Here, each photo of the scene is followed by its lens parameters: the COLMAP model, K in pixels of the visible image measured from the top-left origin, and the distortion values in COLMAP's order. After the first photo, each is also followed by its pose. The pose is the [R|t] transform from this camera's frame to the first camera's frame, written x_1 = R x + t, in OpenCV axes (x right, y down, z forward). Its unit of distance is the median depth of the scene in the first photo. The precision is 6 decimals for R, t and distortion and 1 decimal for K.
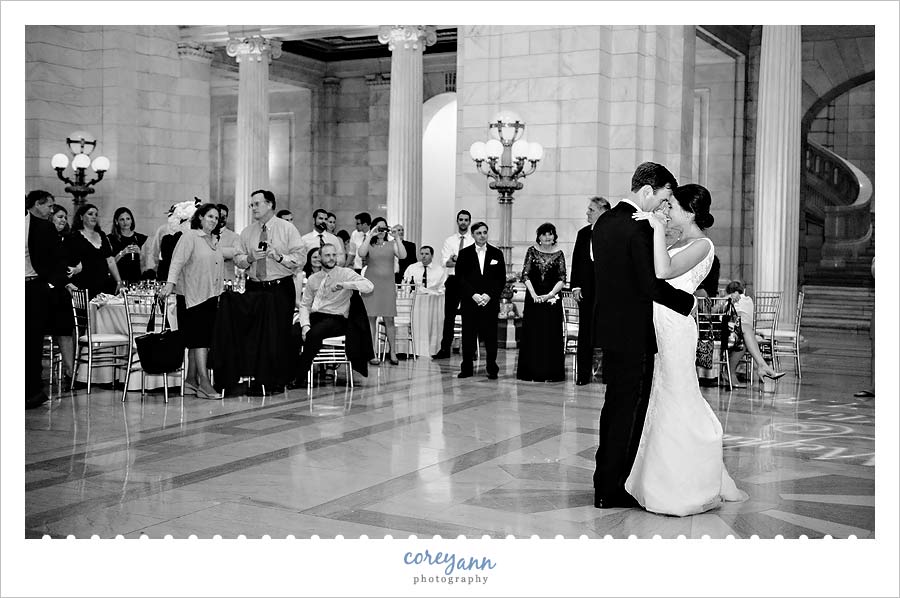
lens RADIAL K [[1066.0, 0, 449.0], [0, 1066.0, 294.1], [0, 0, 1]] dist [0.078148, 0.000000]
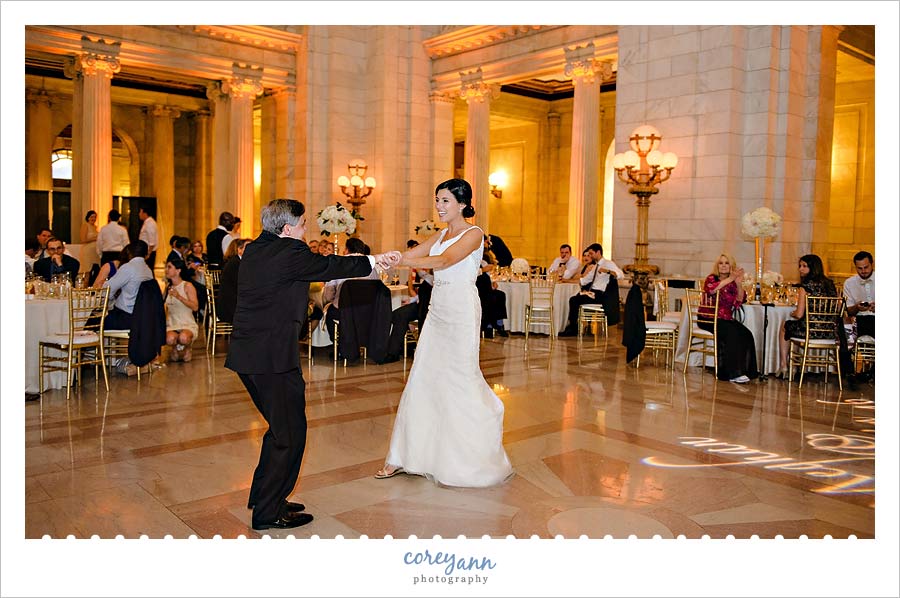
lens RADIAL K [[720.6, 0, 449.5], [0, 720.6, 302.9], [0, 0, 1]] dist [-0.006449, -0.012127]
pose [[0.935183, 0.035388, -0.352391, 0.131169], [-0.021169, 0.998802, 0.044124, -0.009171], [0.353531, -0.033804, 0.934812, 0.179251]]
